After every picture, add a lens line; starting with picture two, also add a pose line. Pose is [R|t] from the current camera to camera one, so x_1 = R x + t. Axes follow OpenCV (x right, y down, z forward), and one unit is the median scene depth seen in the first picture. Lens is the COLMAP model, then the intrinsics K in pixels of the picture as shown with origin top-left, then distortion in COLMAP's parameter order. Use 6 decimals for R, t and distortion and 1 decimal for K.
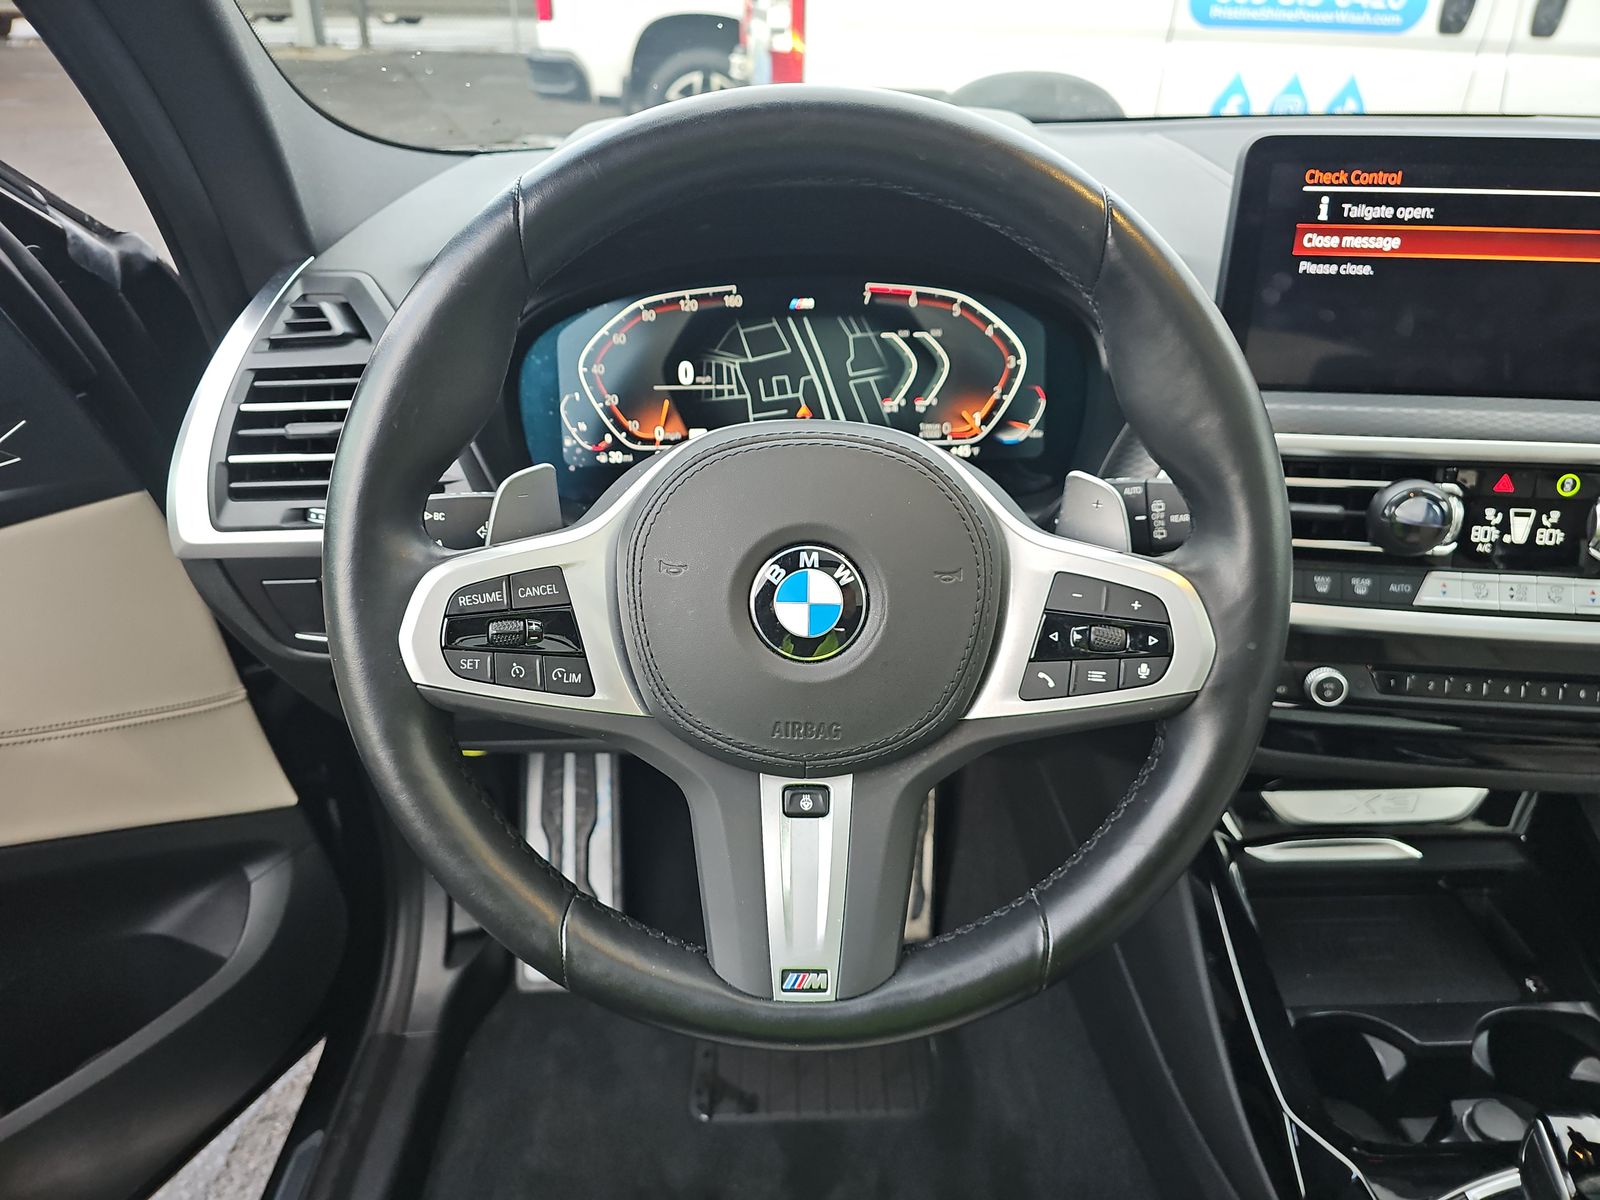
lens RADIAL K [[1050.5, 0, 800.0], [0, 1050.5, 600.0], [0, 0, 1]] dist [0.037054, -0.062430]
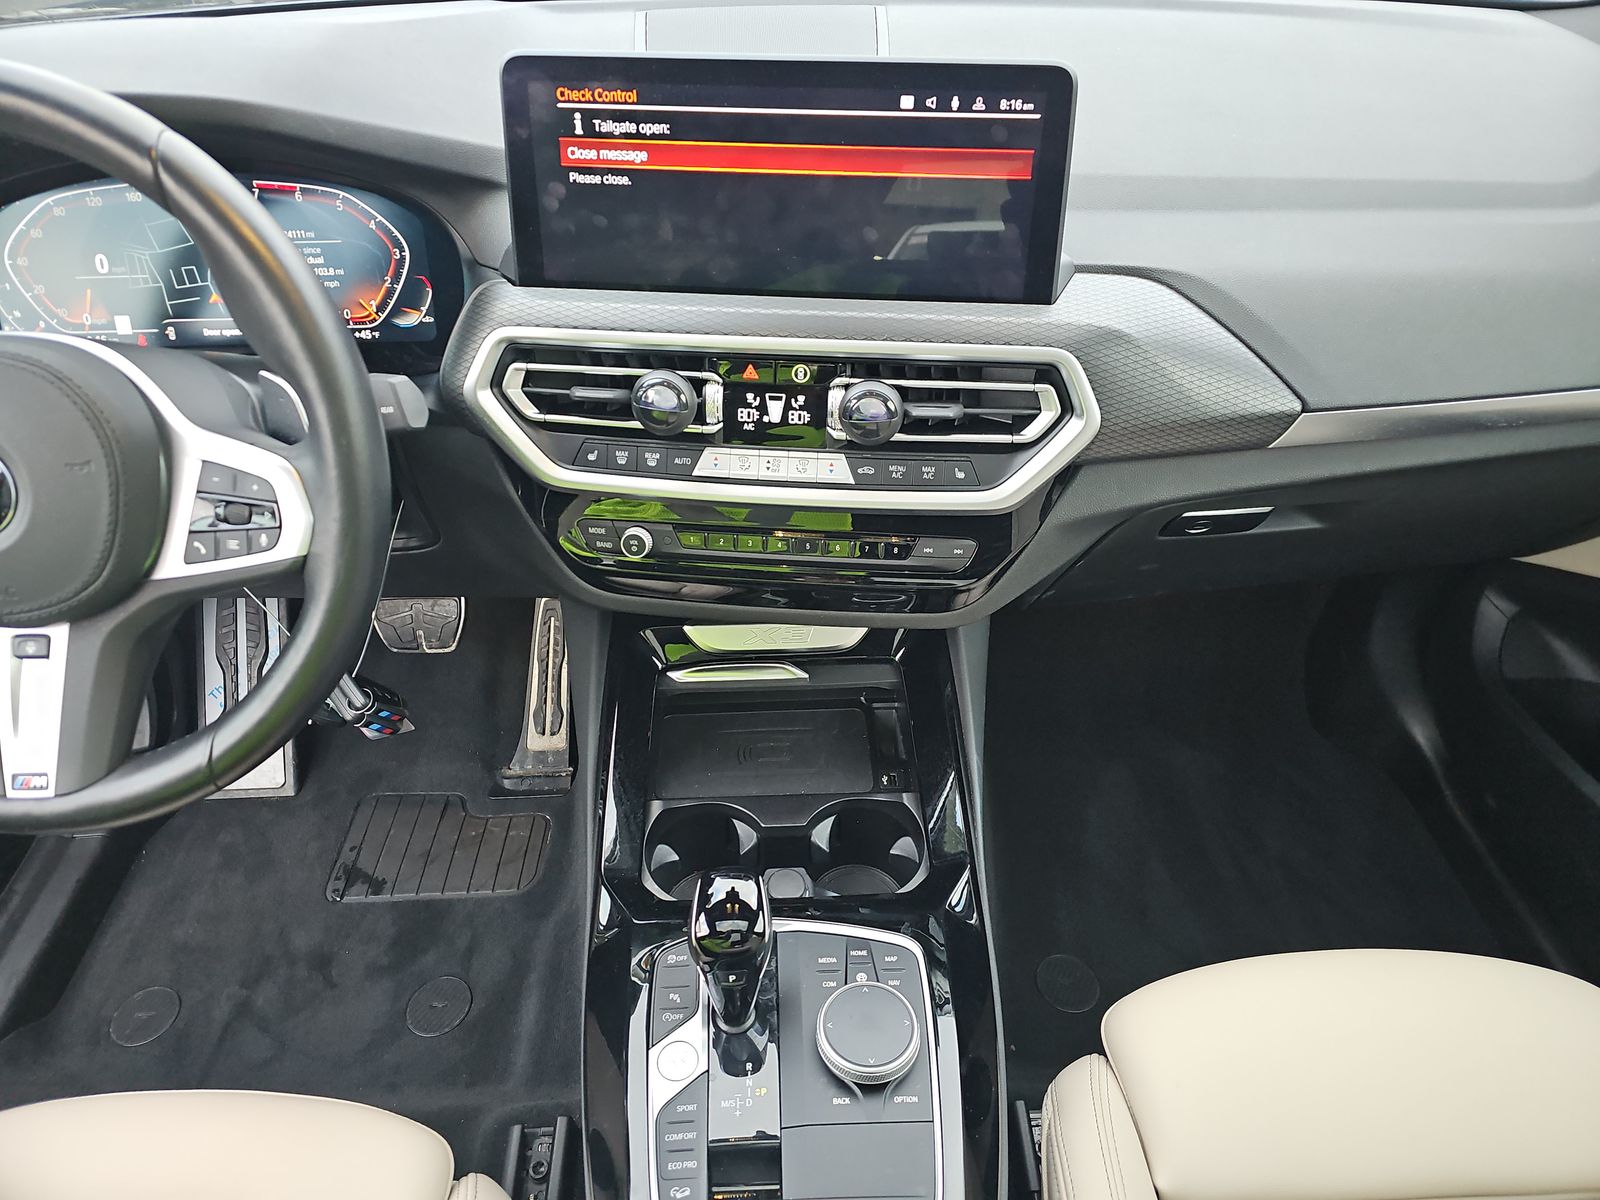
lens RADIAL K [[1034.2, 0, 800.0], [0, 1034.2, 600.0], [0, 0, 1]] dist [0.031209, -0.039215]
pose [[0.999715, -0.007697, 0.022579, 0.684387], [0.003925, 0.986688, 0.162578, -0.046528], [-0.023530, -0.162444, 0.986437, -0.180881]]
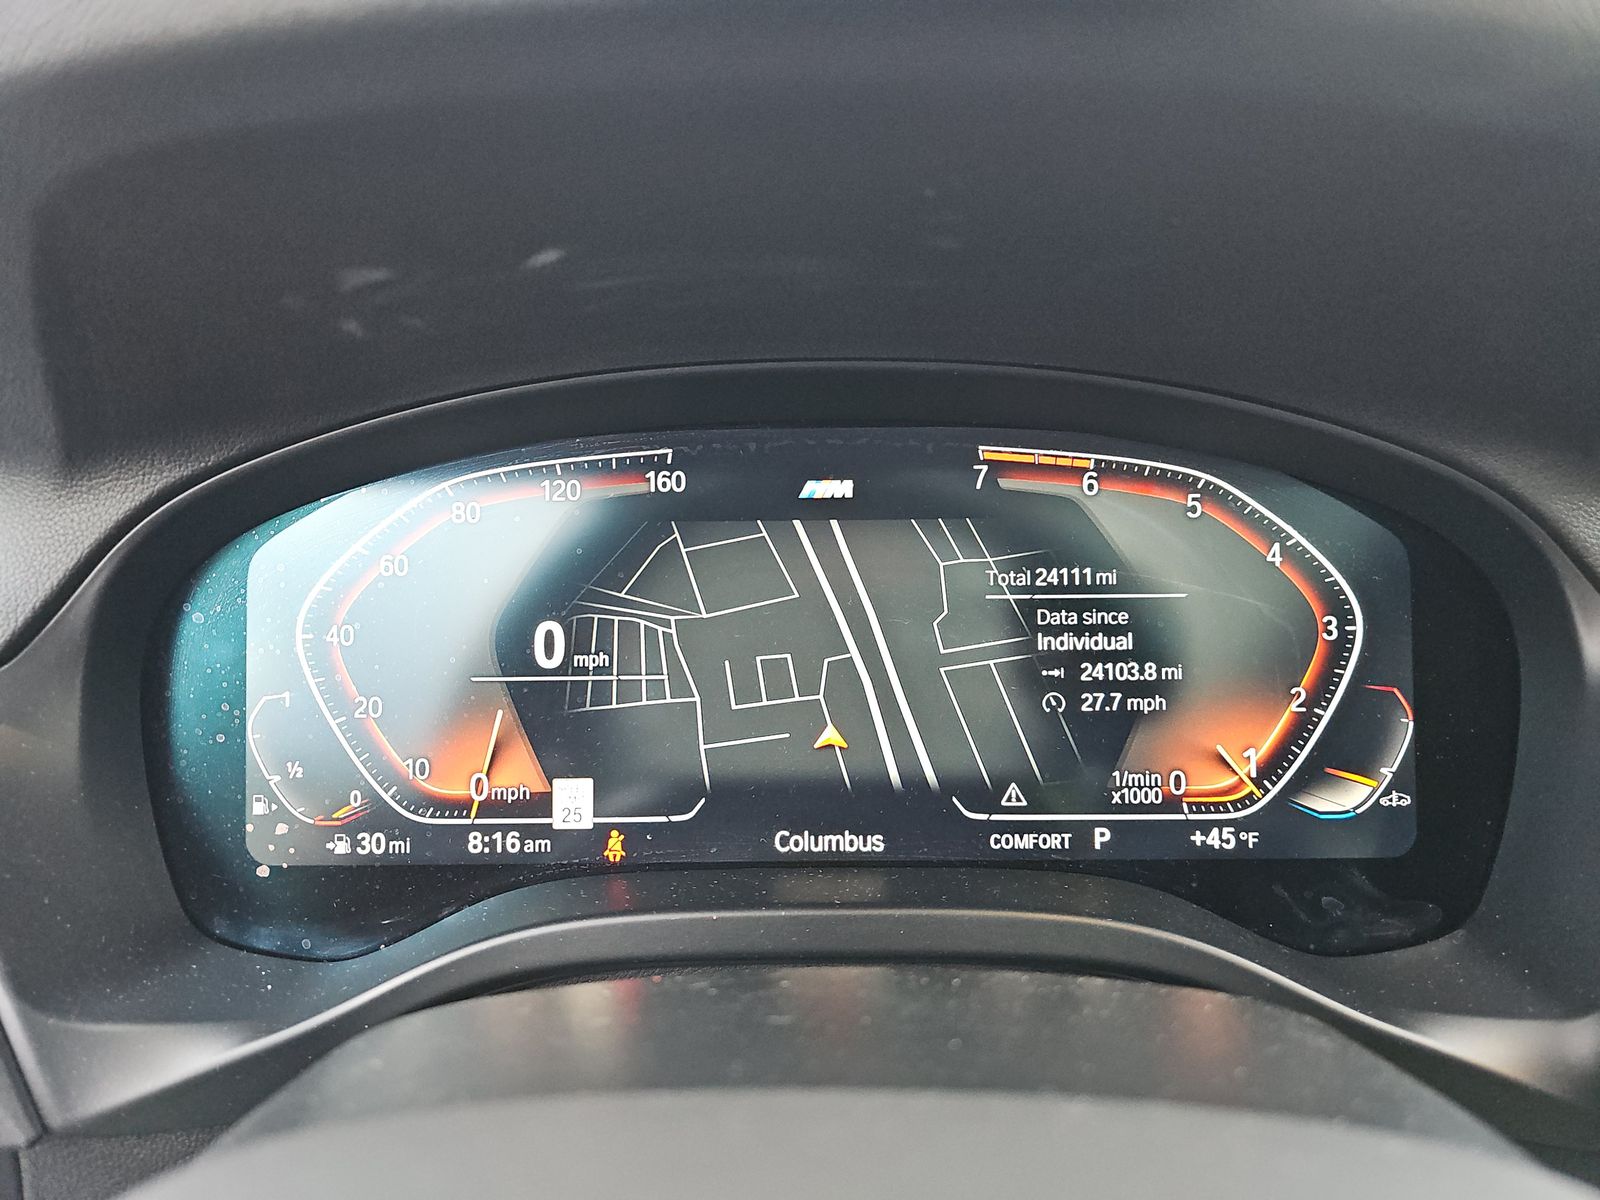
lens RADIAL K [[1050.5, 0, 800.0], [0, 1050.5, 600.0], [0, 0, 1]] dist [0.037054, -0.062430]
pose [[0.999796, 0.009537, -0.017814, -0.000954], [-0.012413, 0.985538, -0.169001, -0.186279], [0.015944, 0.169187, 0.985455, 0.664518]]
